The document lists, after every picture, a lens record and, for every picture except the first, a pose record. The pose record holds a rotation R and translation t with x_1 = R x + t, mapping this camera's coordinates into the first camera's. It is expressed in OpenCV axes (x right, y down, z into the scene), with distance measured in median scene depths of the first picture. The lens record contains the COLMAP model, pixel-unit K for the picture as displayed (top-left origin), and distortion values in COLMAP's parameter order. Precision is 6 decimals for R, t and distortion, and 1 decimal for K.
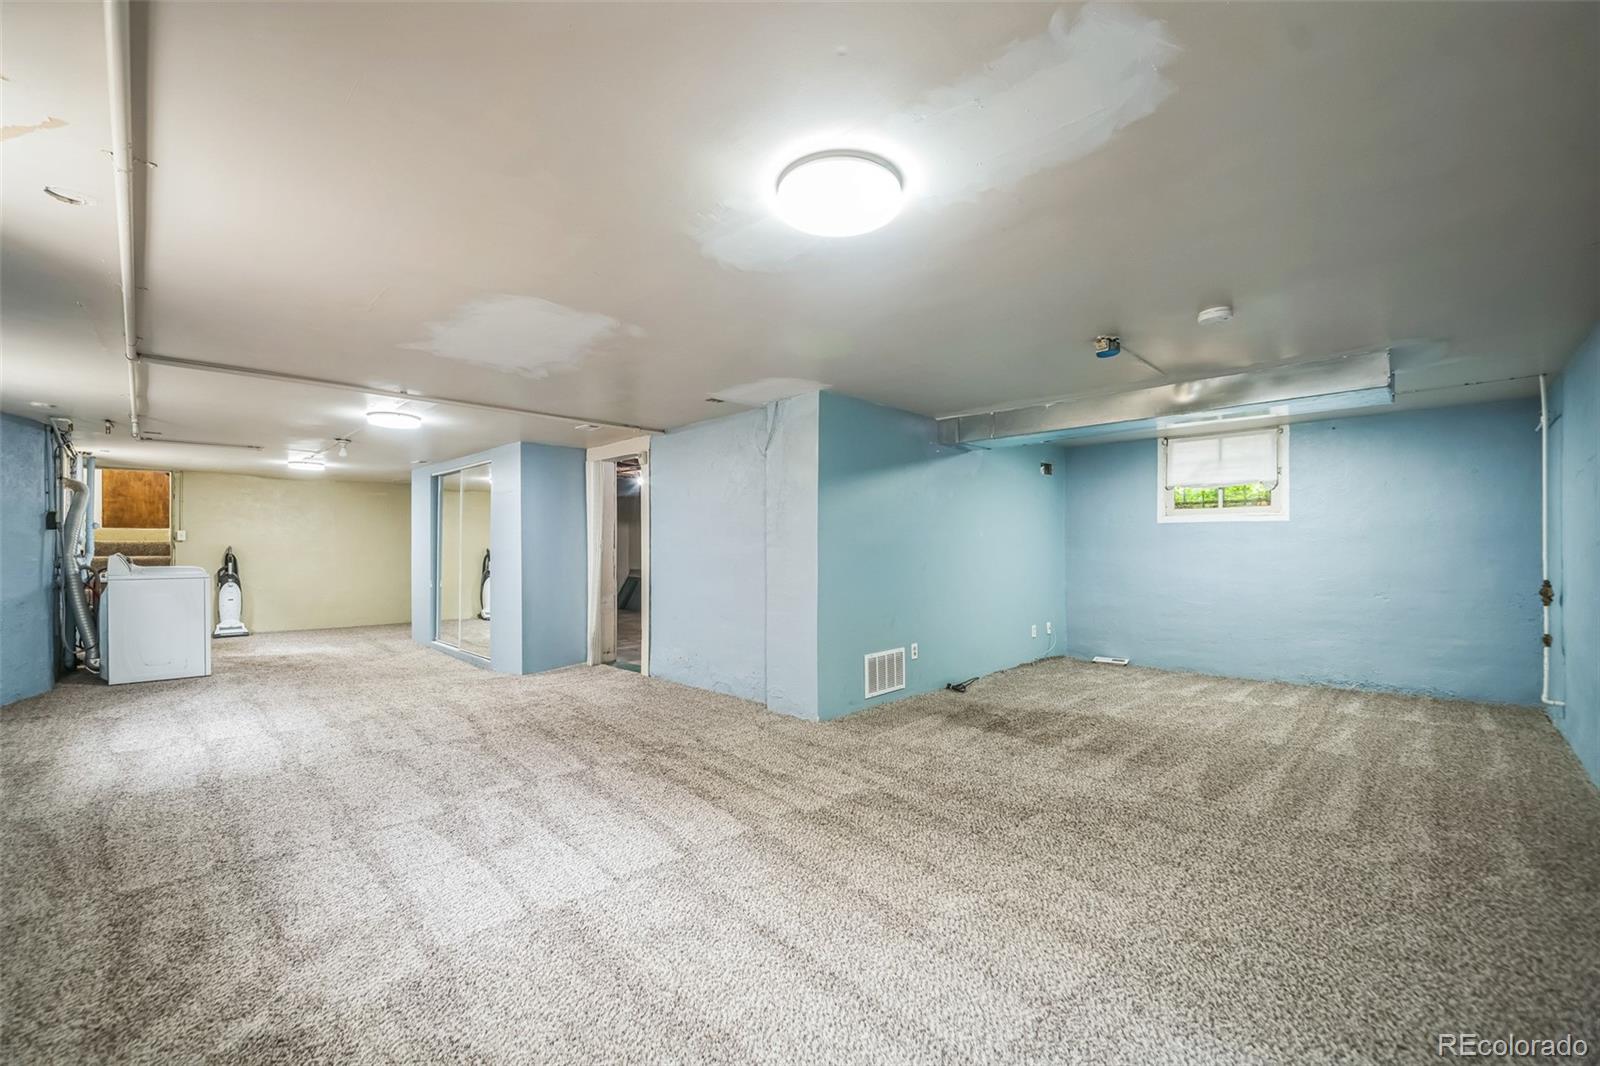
lens RADIAL K [[656.1, 0, 791.6], [0, 656.1, 530.7], [0, 0, 1]] dist [0.003428, 0.000142]
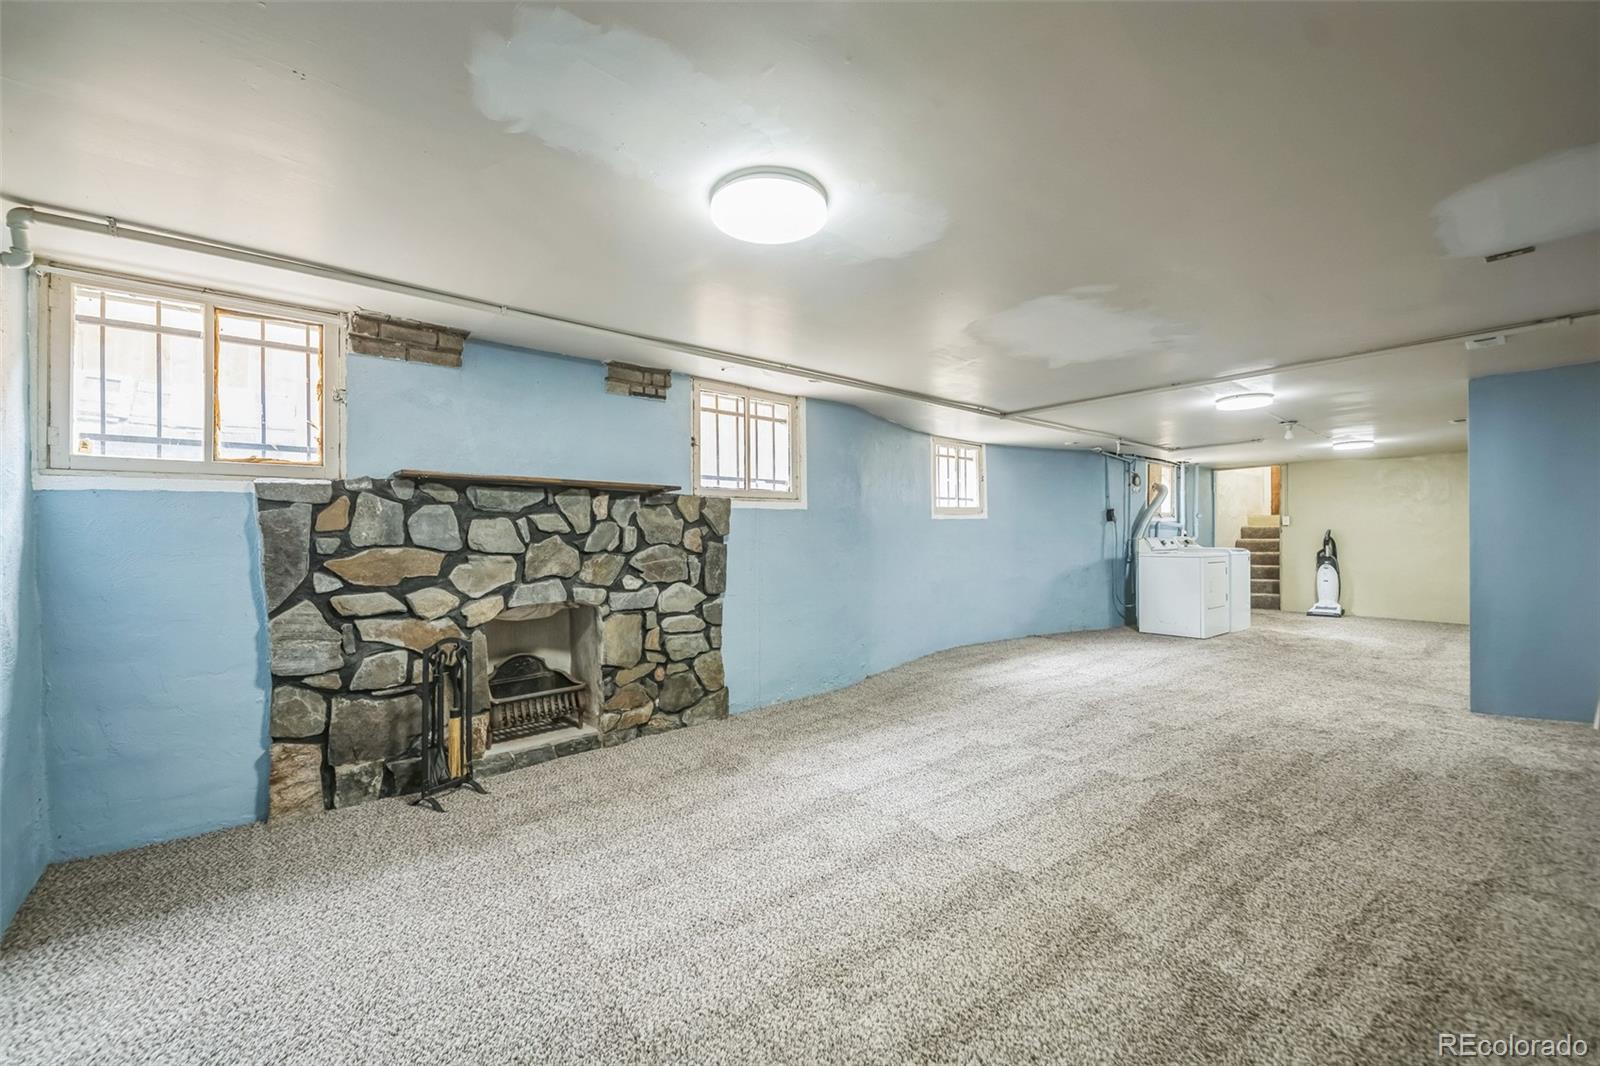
lens RADIAL K [[656.3, 0, 803.5], [0, 656.3, 537.2], [0, 0, 1]] dist [0.001398, 0.000072]
pose [[-0.097623, 0.005472, -0.995208, 0.612608], [0.035247, 0.999377, 0.002038, 0.009790], [0.994599, -0.034879, -0.097755, 0.625142]]
